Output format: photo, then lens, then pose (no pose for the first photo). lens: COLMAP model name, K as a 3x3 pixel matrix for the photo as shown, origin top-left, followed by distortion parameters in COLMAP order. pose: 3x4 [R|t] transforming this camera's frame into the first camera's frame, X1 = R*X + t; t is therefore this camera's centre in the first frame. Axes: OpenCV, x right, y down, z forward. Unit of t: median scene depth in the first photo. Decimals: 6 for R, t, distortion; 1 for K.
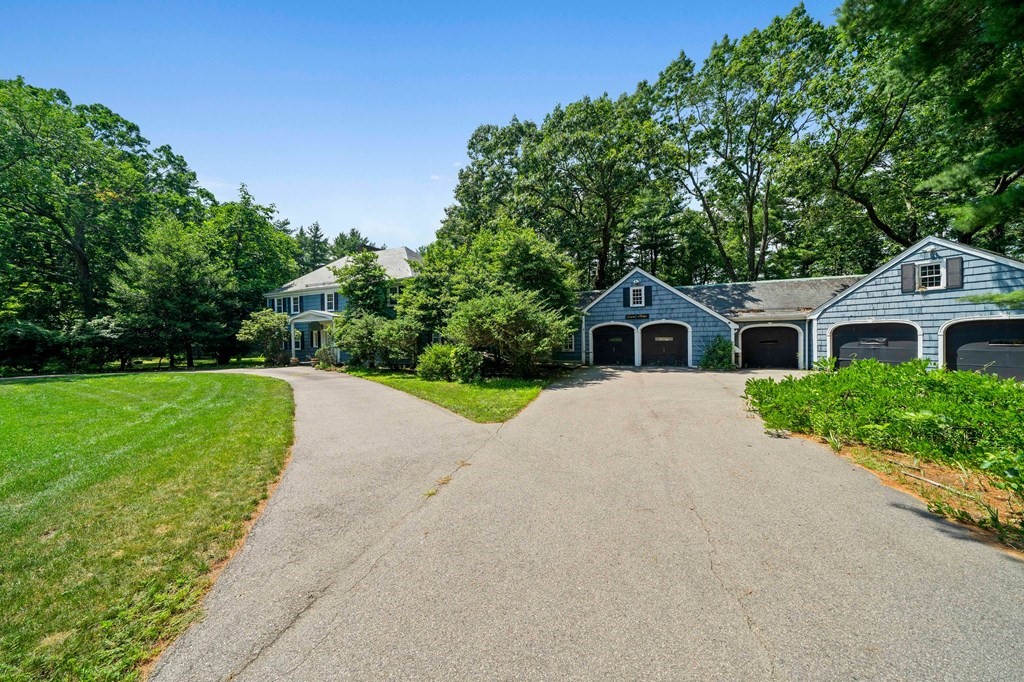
lens RADIAL K [[354.5, 0, 512.0], [0, 354.5, 341.0], [0, 0, 1]] dist [-0.007529, 0.000015]
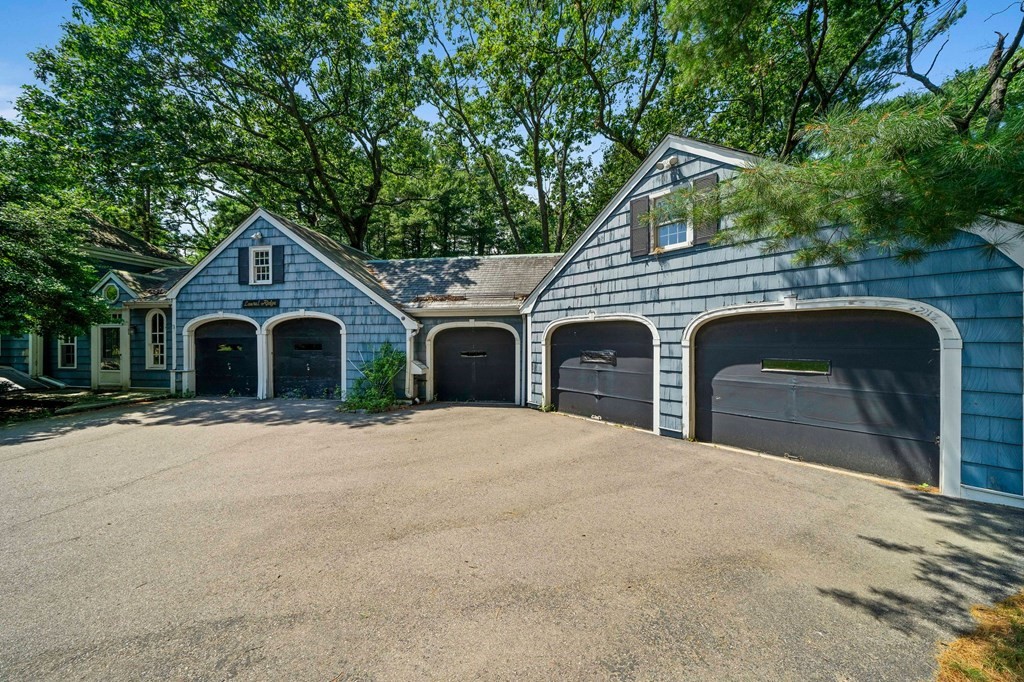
lens RADIAL K [[354.5, 0, 512.0], [0, 354.5, 341.0], [0, 0, 1]] dist [-0.007529, 0.000015]
pose [[0.957688, 0.013786, 0.287479, 0.571174], [-0.009349, 0.999815, -0.016800, -0.009036], [-0.287658, 0.013402, 0.957639, 0.406473]]
